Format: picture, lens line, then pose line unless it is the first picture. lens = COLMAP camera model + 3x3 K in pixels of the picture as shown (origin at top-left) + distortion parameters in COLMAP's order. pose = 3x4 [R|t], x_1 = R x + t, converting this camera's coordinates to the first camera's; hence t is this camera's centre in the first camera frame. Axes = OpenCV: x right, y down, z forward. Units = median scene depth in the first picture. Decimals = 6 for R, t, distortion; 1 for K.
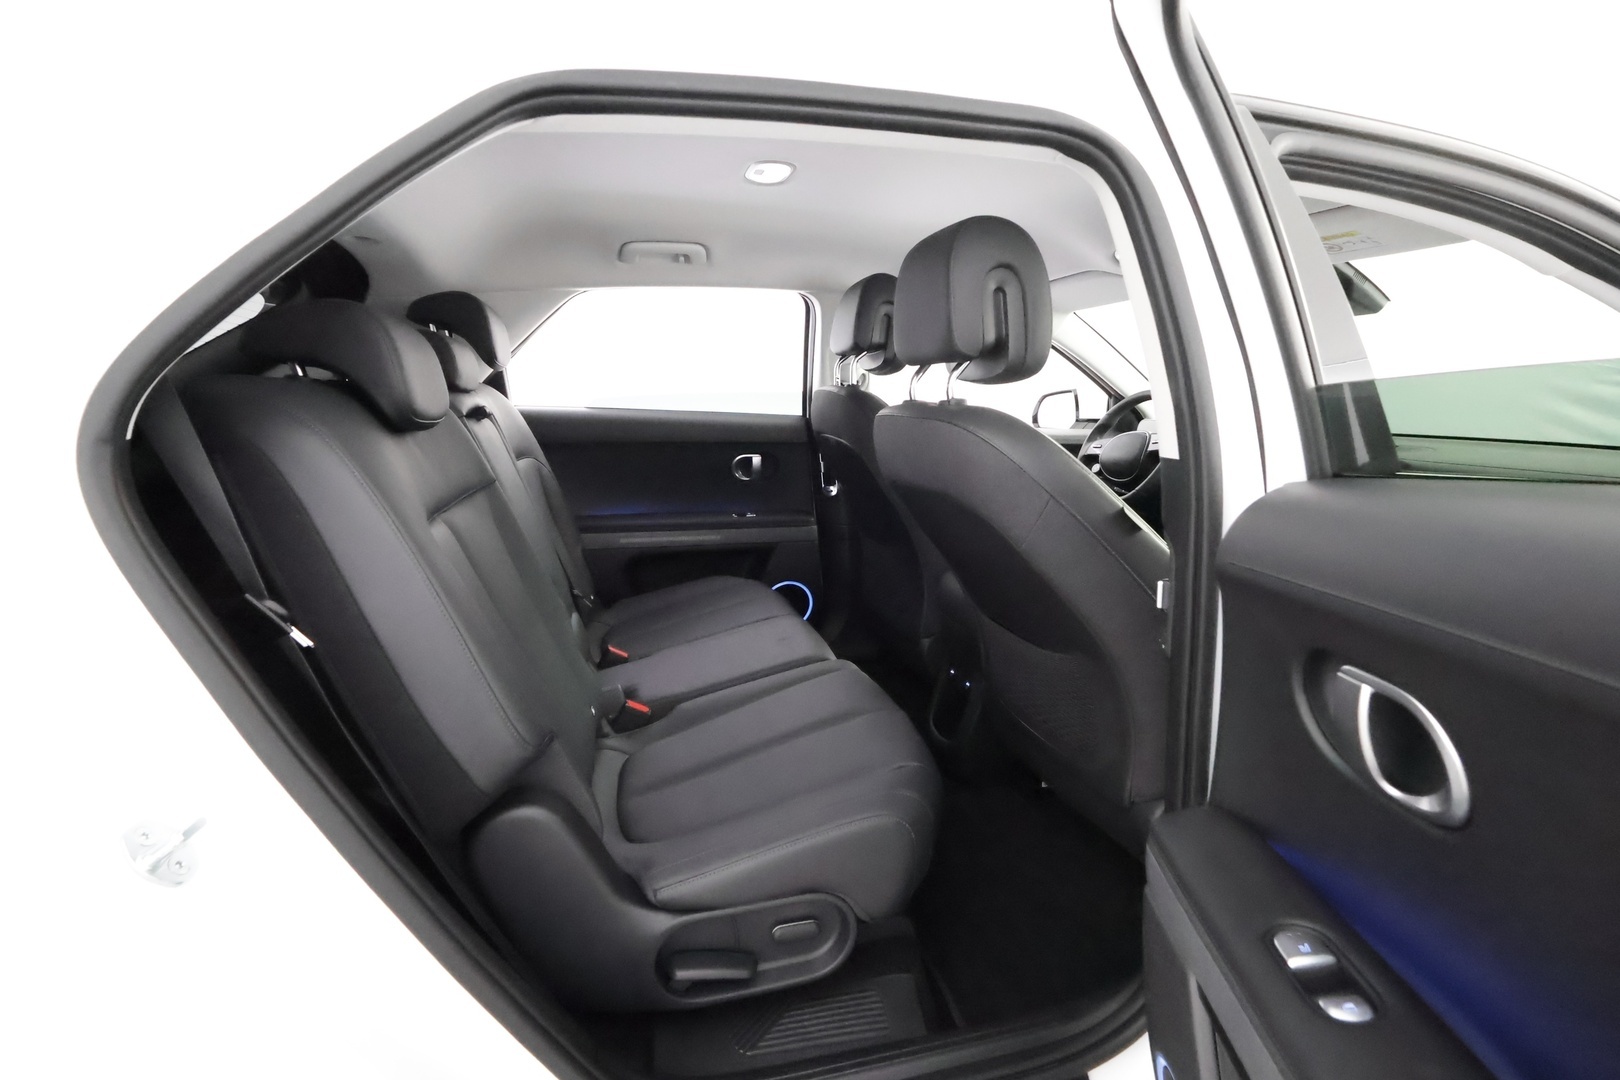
lens RADIAL K [[758.0, 0, 812.7], [0, 758.0, 548.6], [0, 0, 1]] dist [-0.001373, 0.000107]
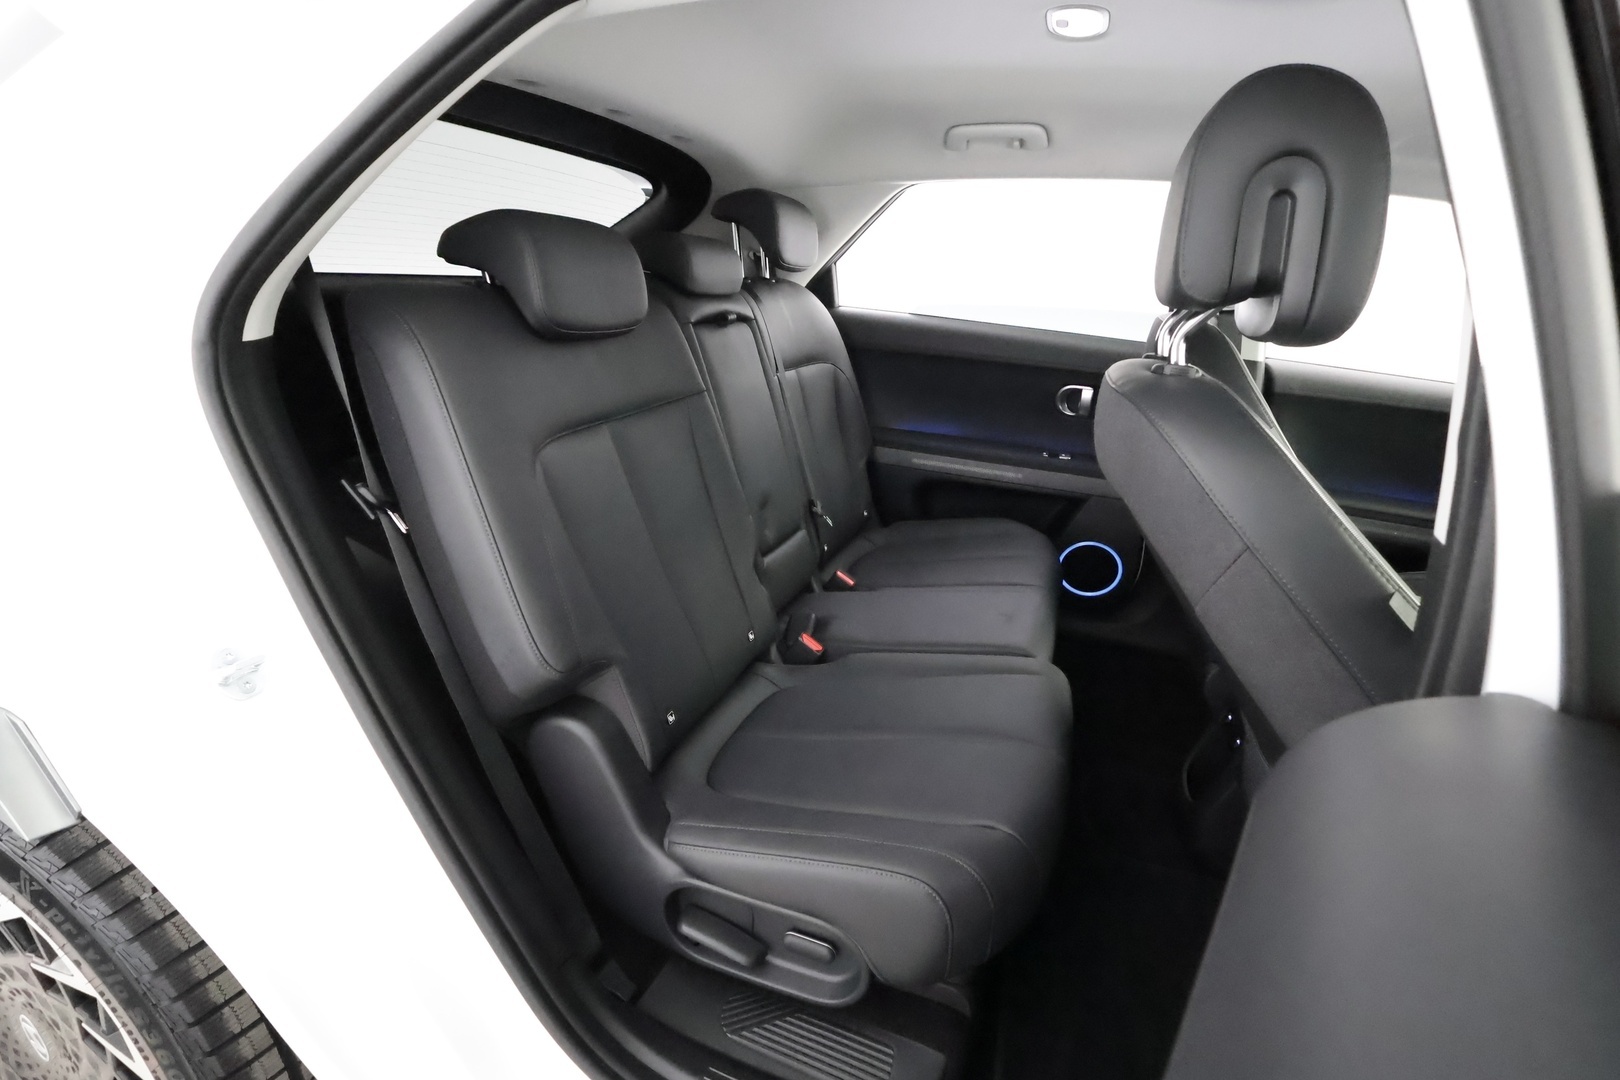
lens RADIAL K [[753.4, 0, 813.8], [0, 753.4, 551.2], [0, 0, 1]] dist [0.003425, 0.000067]
pose [[0.829248, 0.238765, -0.505312, 0.181062], [-0.166684, 0.968659, 0.184162, -0.065436], [0.533446, -0.068488, 0.843057, 0.153843]]
